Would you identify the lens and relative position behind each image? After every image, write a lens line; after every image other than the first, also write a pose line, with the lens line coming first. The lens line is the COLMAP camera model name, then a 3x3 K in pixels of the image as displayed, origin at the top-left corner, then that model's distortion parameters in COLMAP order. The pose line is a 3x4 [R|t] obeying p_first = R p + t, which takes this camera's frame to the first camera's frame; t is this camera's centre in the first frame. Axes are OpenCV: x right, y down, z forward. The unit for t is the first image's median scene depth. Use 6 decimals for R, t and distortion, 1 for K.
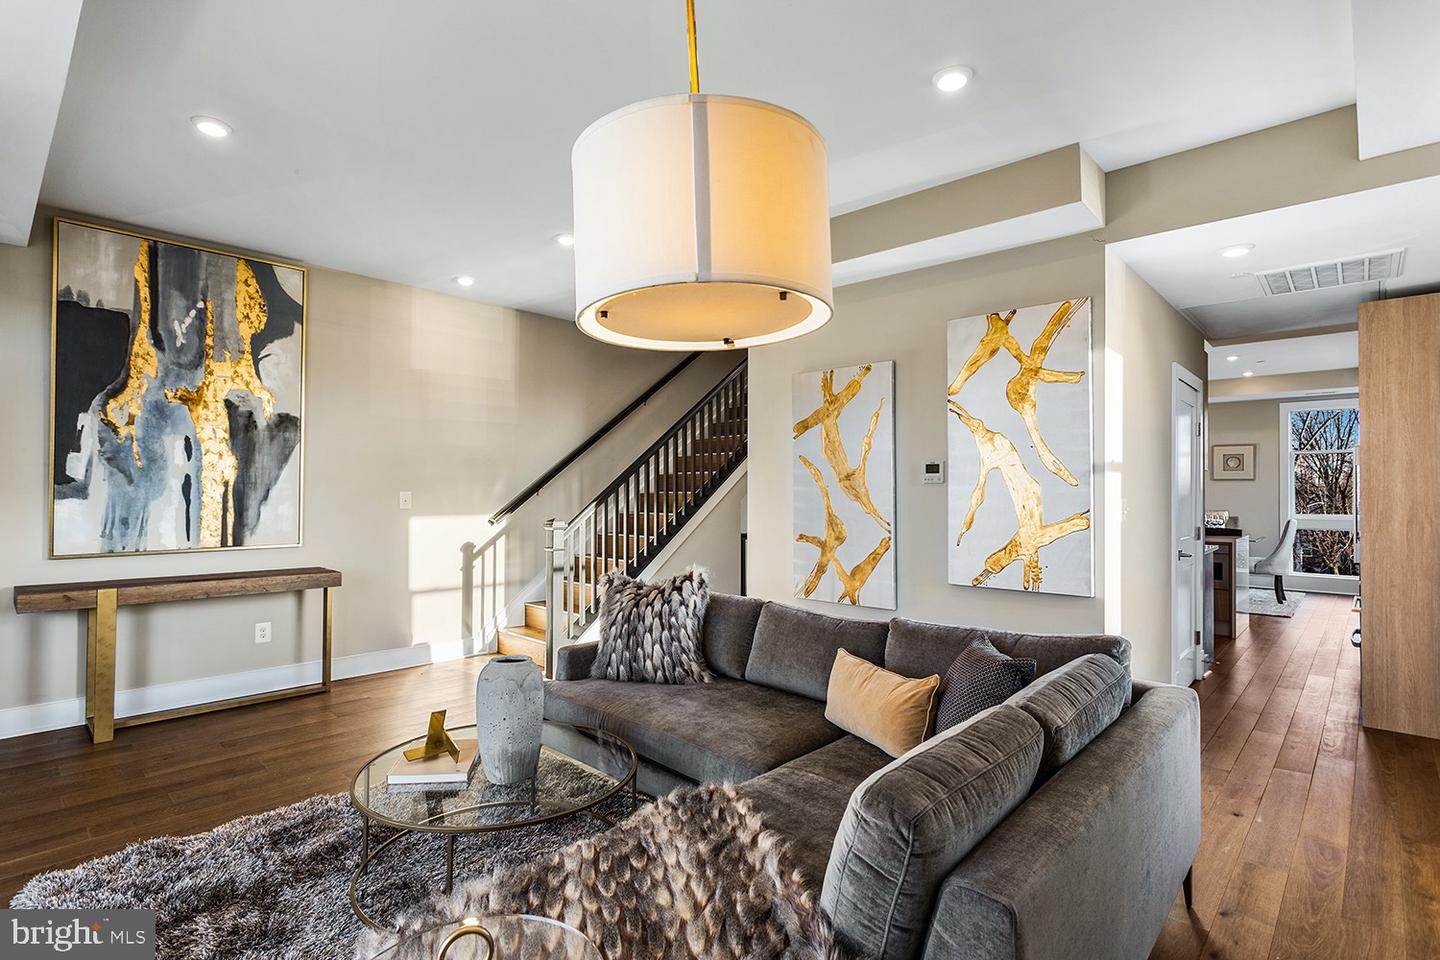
lens RADIAL K [[706.1, 0, 720.0], [0, 706.1, 480.0], [0, 0, 1]] dist [-0.002277, -0.000112]
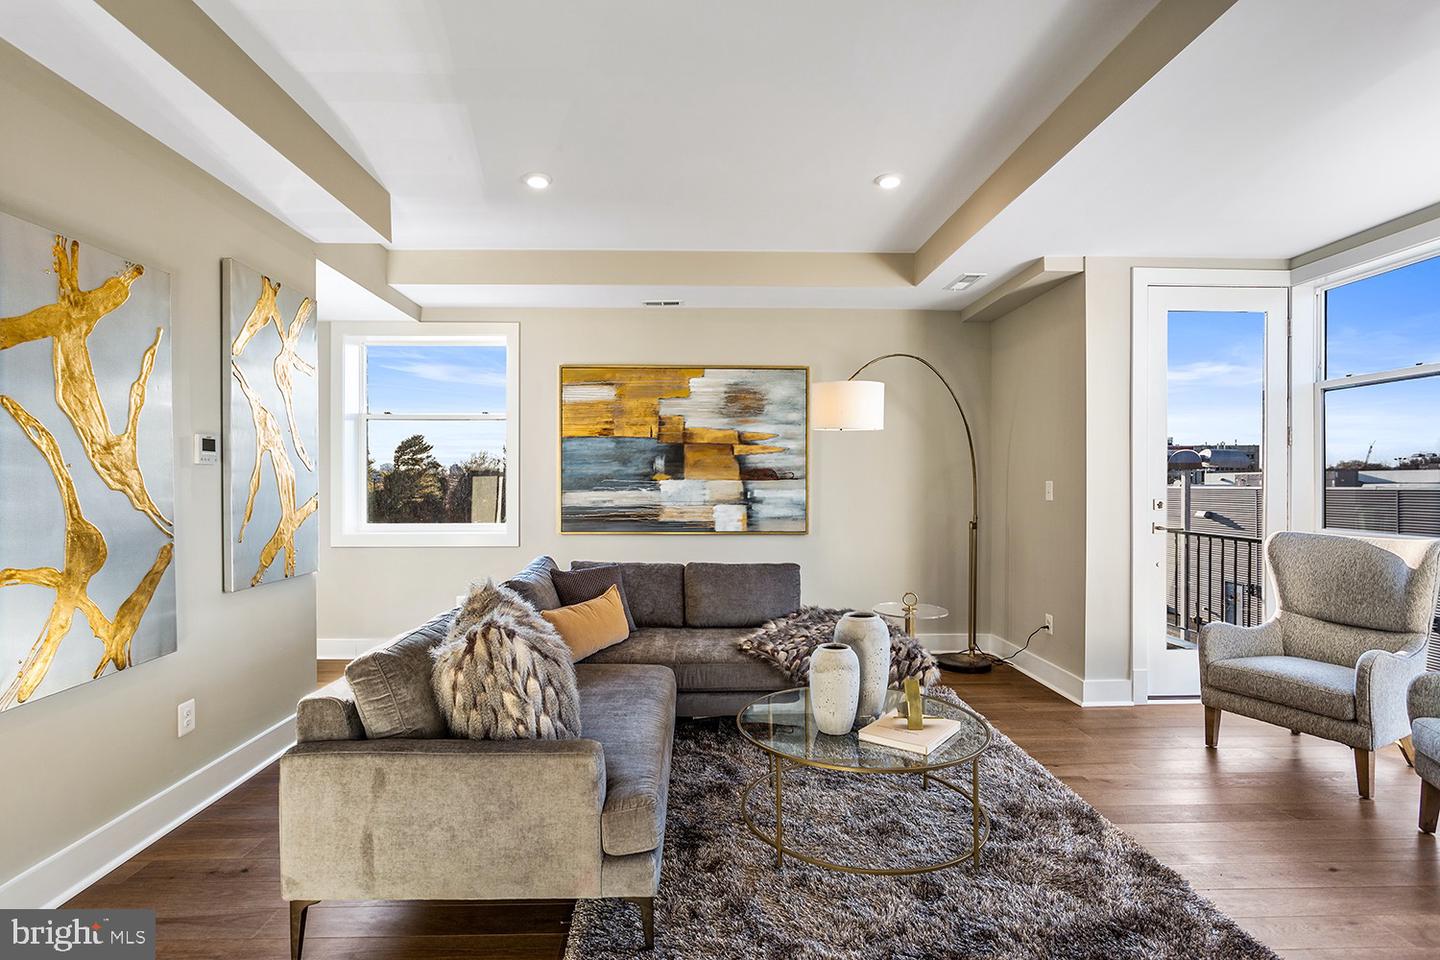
lens RADIAL K [[706.1, 0, 720.0], [0, 706.1, 480.0], [0, 0, 1]] dist [-0.002277, -0.000112]
pose [[-0.716456, 0.000303, 0.697632, -0.643055], [-0.007146, 0.999944, -0.007773, 0.025058], [-0.697596, -0.010554, -0.716414, 1.227846]]
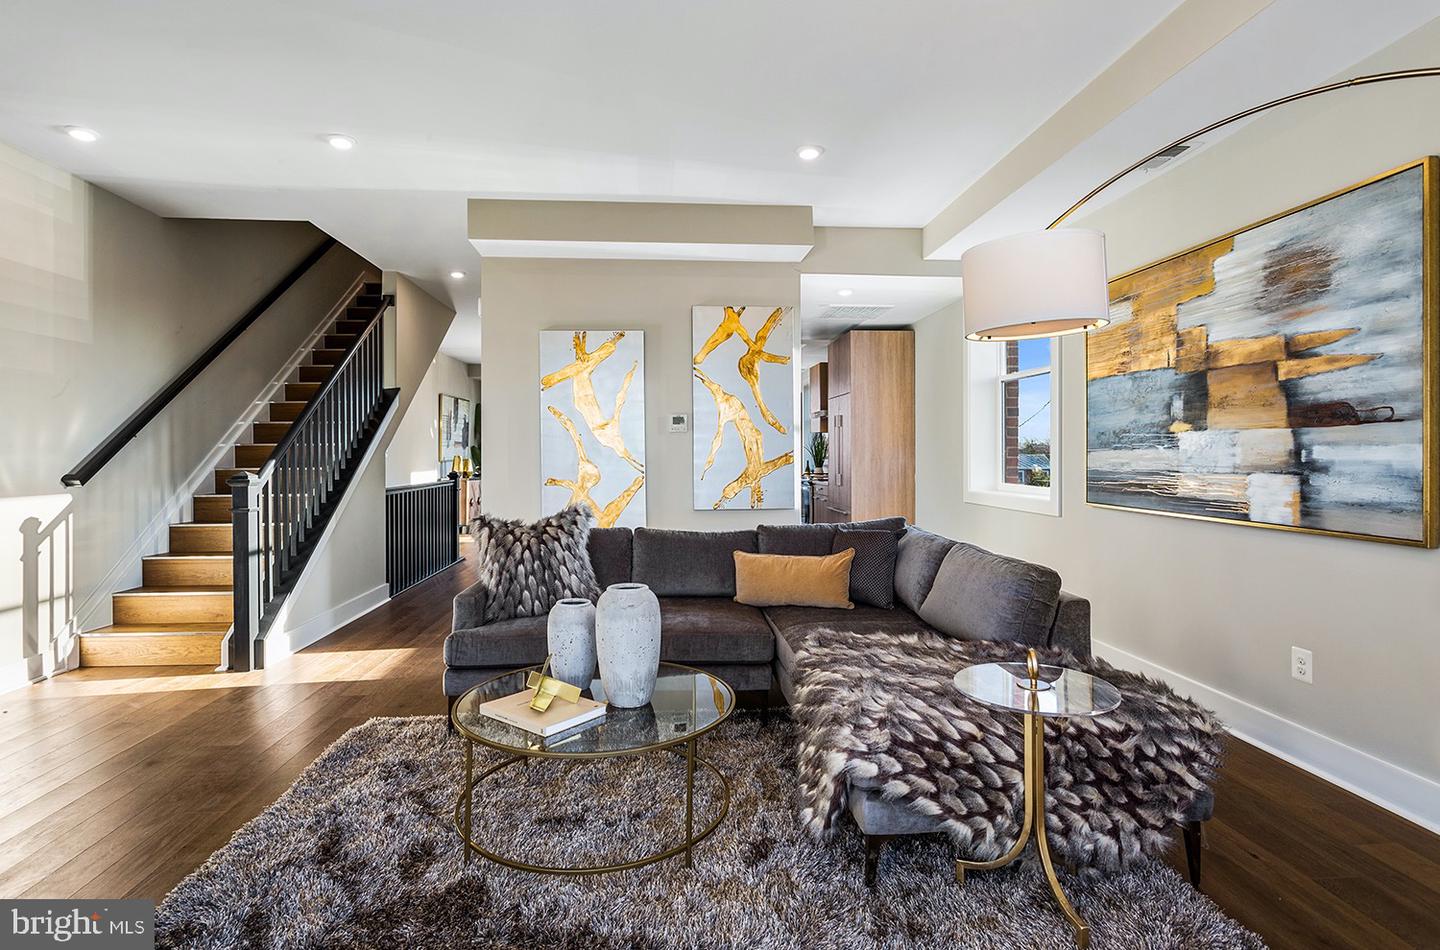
lens RADIAL K [[718.3, 0, 716.2], [0, 718.3, 461.2], [0, 0, 1]] dist [-0.004123, -0.000127]
pose [[0.670961, -0.012992, 0.741379, -0.649280], [0.000633, 0.999856, 0.016950, 0.036580], [-0.741492, -0.010904, 0.670873, 0.090942]]
